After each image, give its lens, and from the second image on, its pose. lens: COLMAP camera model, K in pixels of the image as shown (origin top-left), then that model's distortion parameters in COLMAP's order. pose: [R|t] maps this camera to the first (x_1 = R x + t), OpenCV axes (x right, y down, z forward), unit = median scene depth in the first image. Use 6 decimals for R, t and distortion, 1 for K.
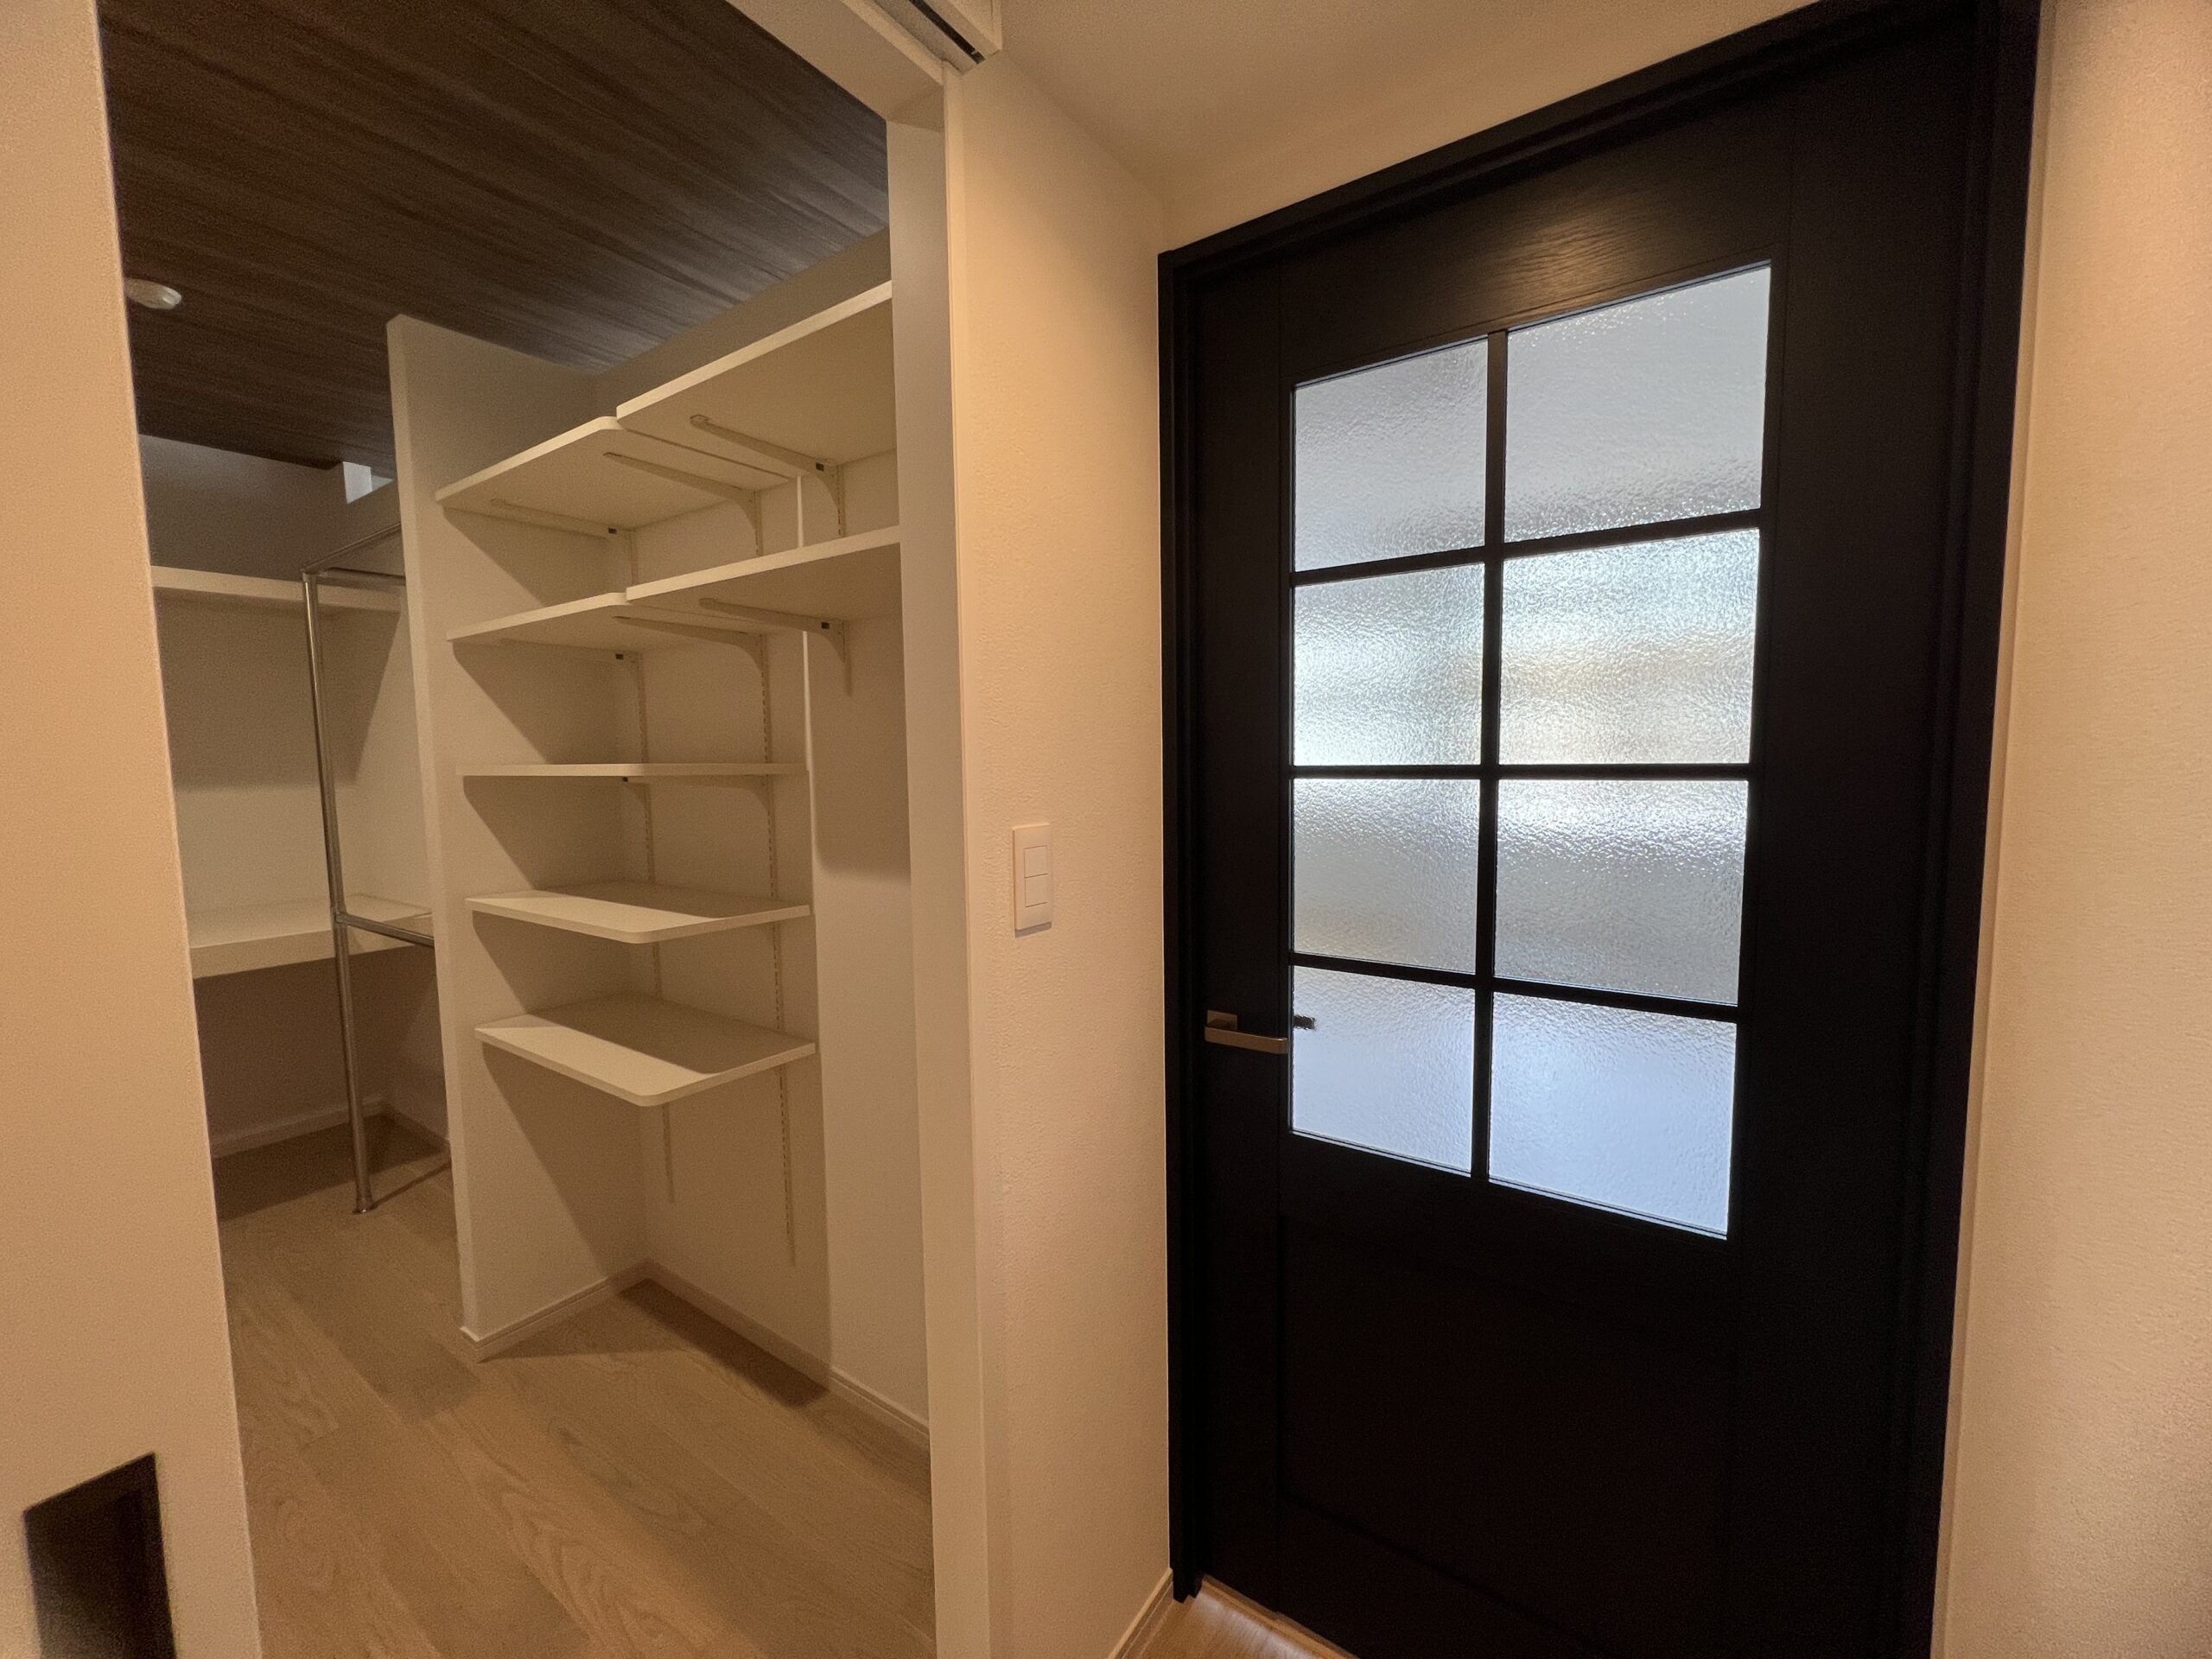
lens RADIAL K [[882.9, 0, 1108.9], [0, 882.9, 825.5], [0, 0, 1]] dist [-0.004580, 0.000613]
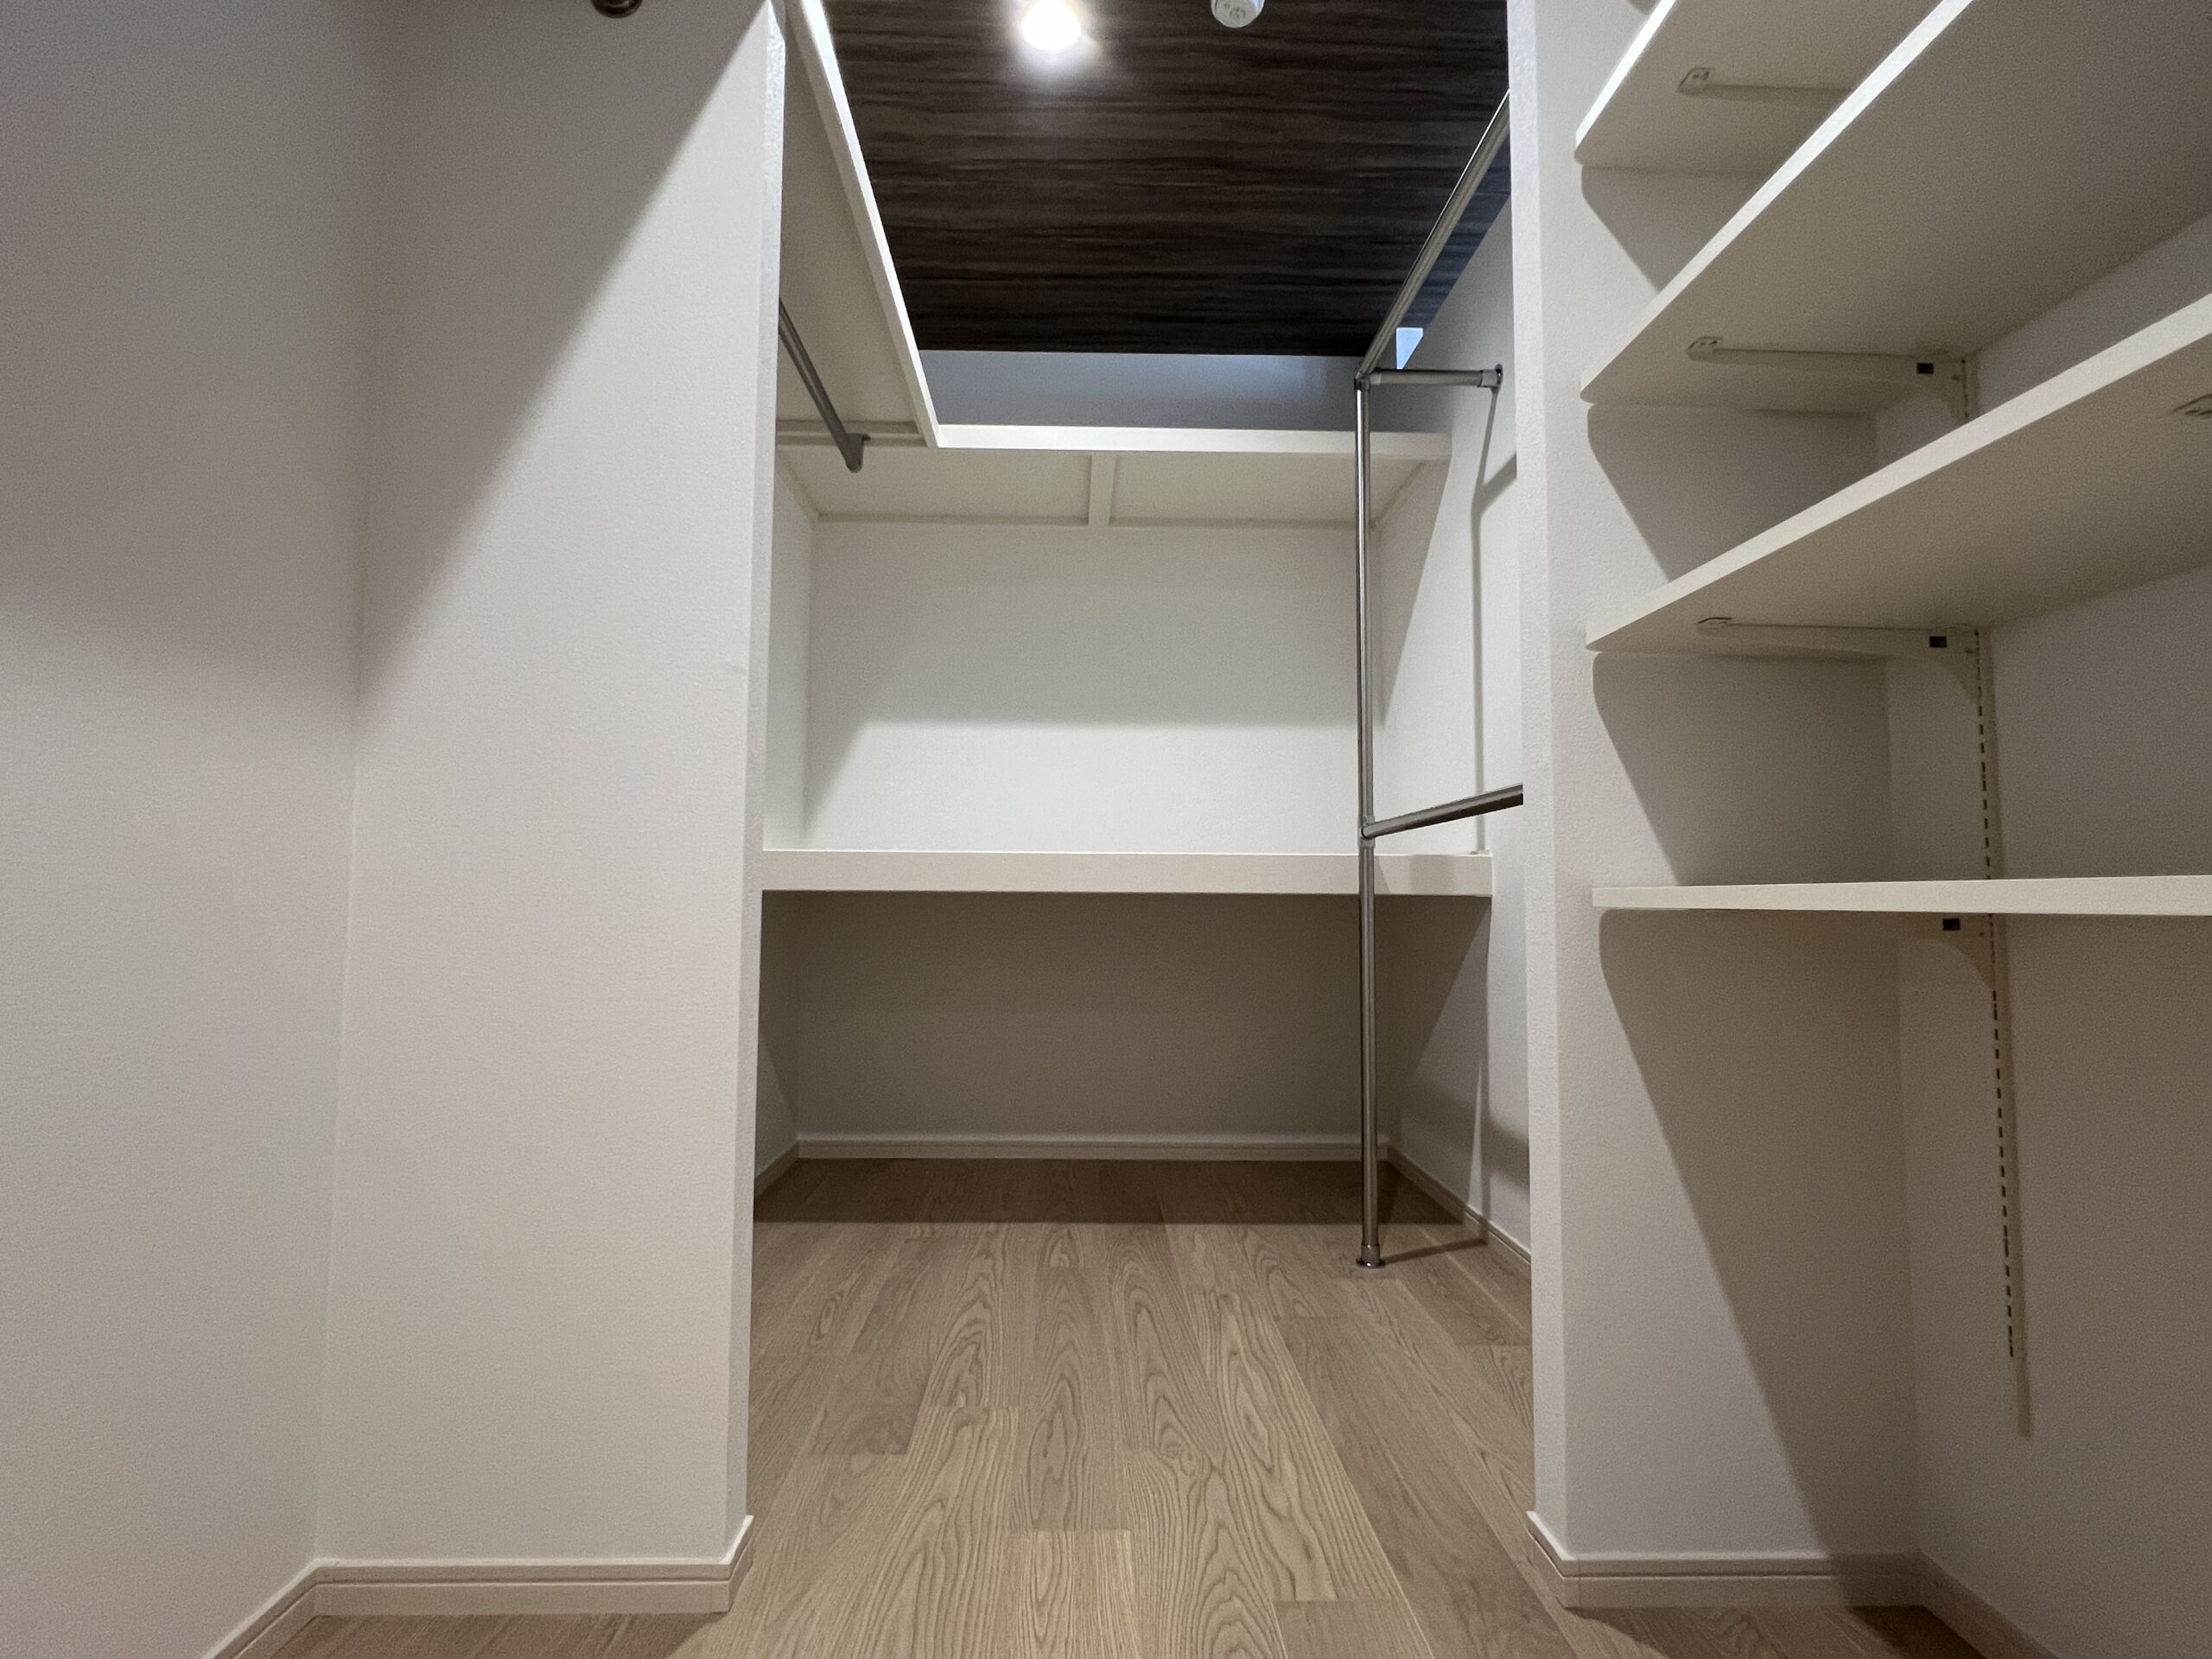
lens RADIAL K [[1058.7, 0, 1110.8], [0, 1058.7, 825.8], [0, 0, 1]] dist [-0.001523, -0.000852]
pose [[0.591960, -0.038240, -0.805060, -0.292502], [-0.086646, 0.990065, -0.110738, 0.209914], [0.801296, 0.135308, 0.582766, 0.314750]]
